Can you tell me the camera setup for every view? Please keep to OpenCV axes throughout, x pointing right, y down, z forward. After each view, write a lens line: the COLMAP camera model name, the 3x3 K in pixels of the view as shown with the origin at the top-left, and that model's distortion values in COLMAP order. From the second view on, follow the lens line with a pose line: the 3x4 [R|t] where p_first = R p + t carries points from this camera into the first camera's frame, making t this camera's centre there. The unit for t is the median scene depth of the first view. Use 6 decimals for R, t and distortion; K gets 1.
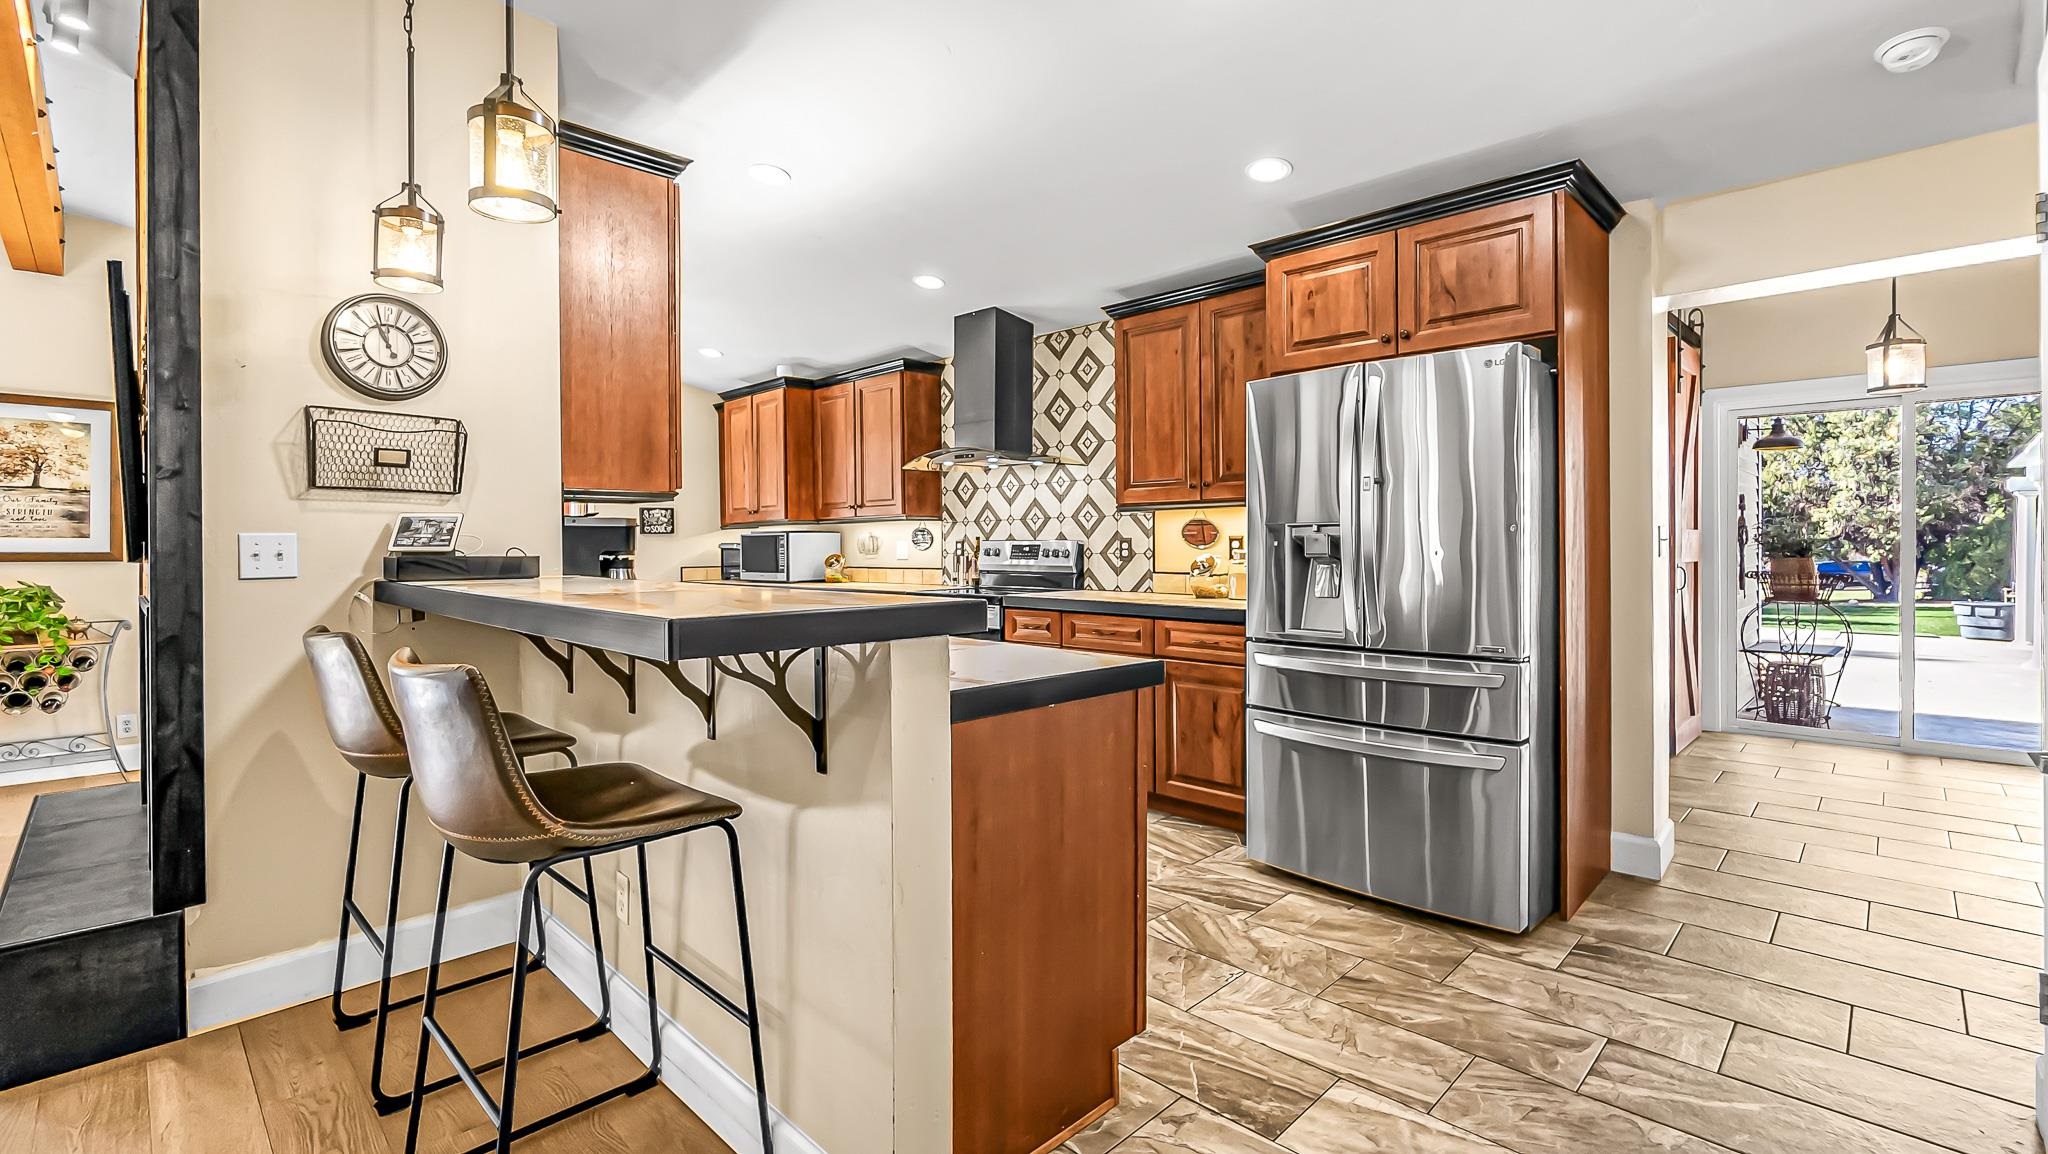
lens RADIAL K [[925.8, 0, 1031.8], [0, 925.8, 558.2], [0, 0, 1]] dist [0.000942, -0.000335]
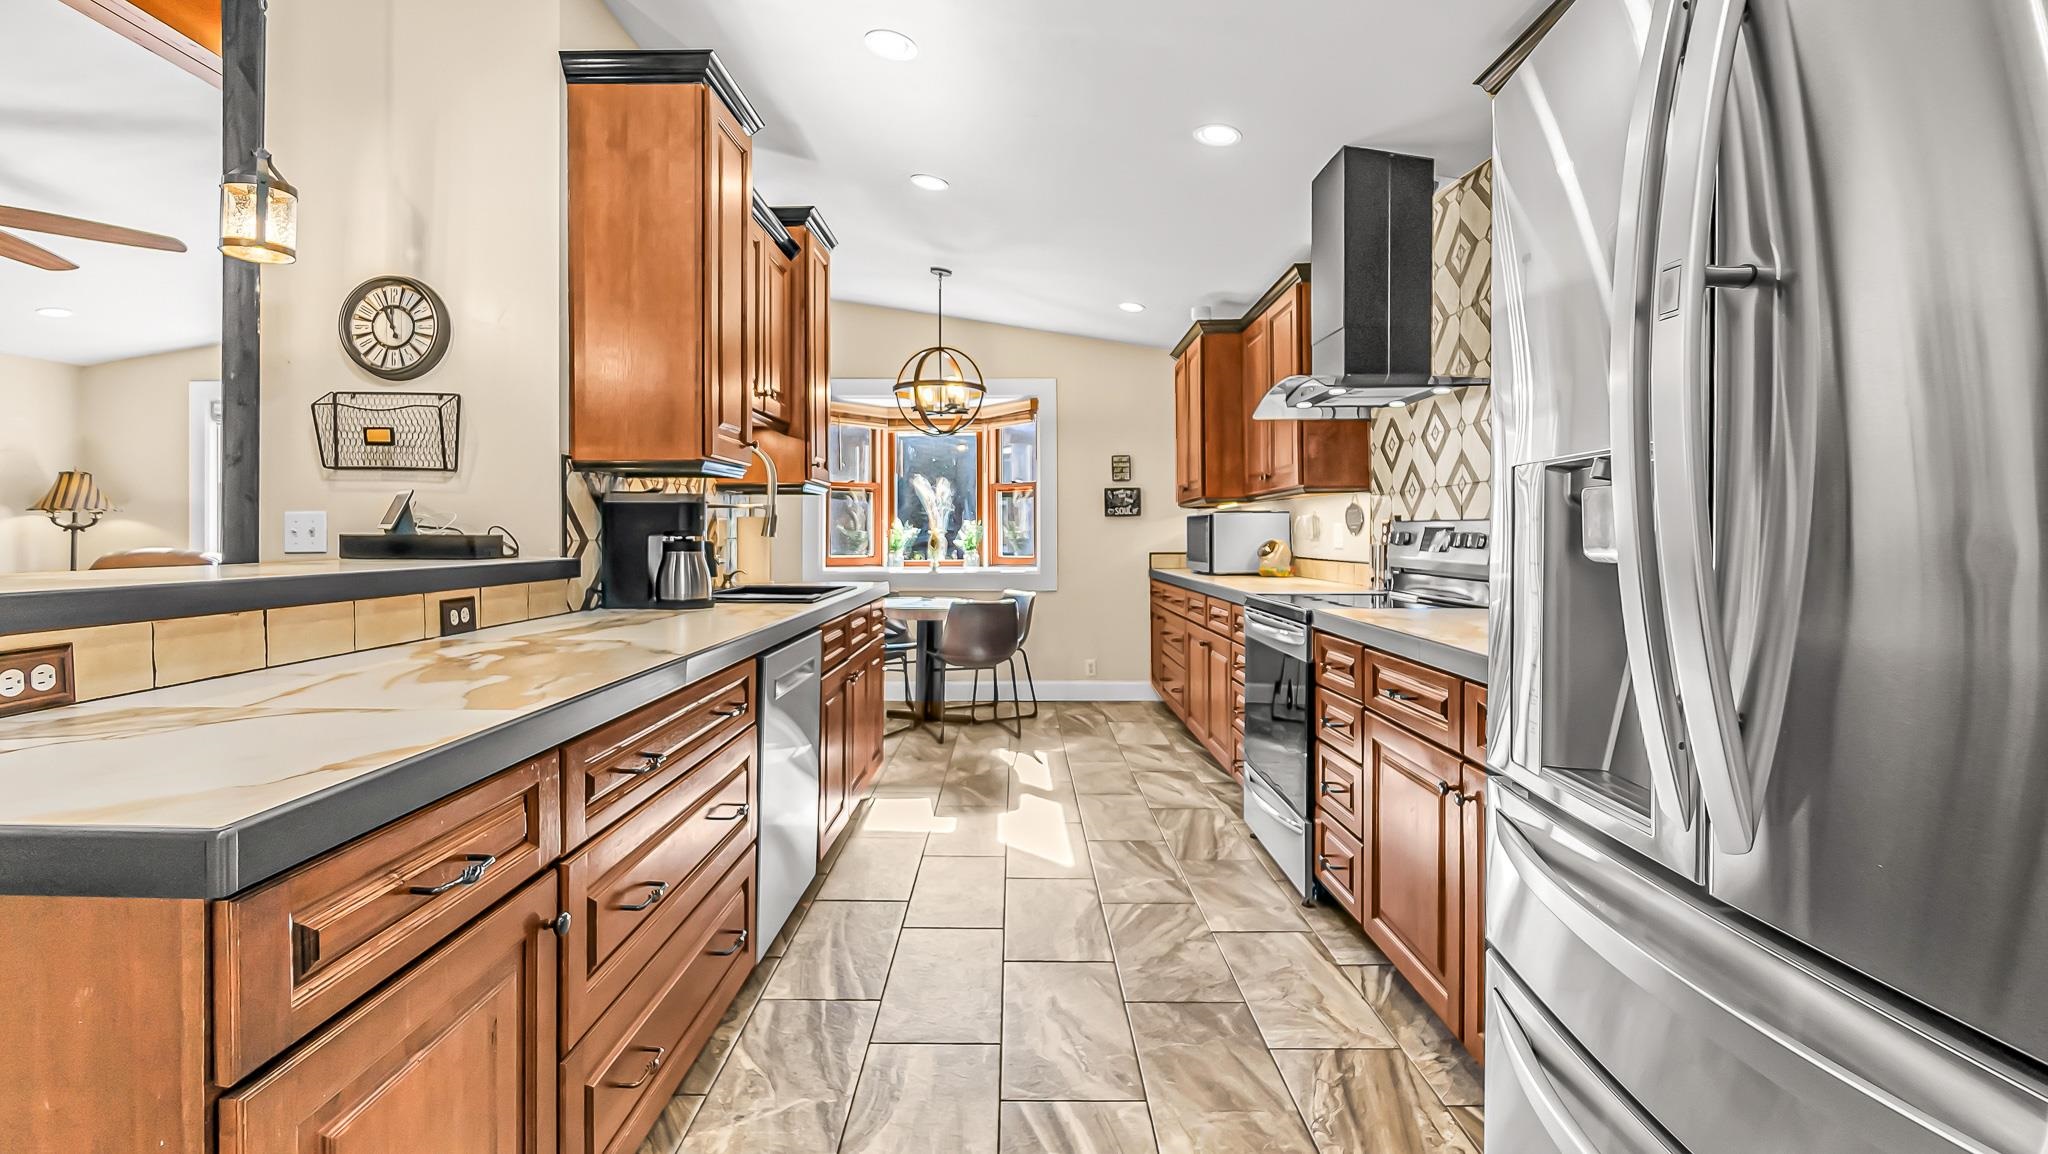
lens RADIAL K [[925.8, 0, 994.1], [0, 925.8, 537.1], [0, 0, 1]] dist [0.000942, -0.000335]
pose [[0.682354, 0.009418, -0.730962, 0.259166], [-0.015239, 0.999883, -0.001342, -0.003713], [0.730863, 0.012055, 0.682417, 0.409330]]
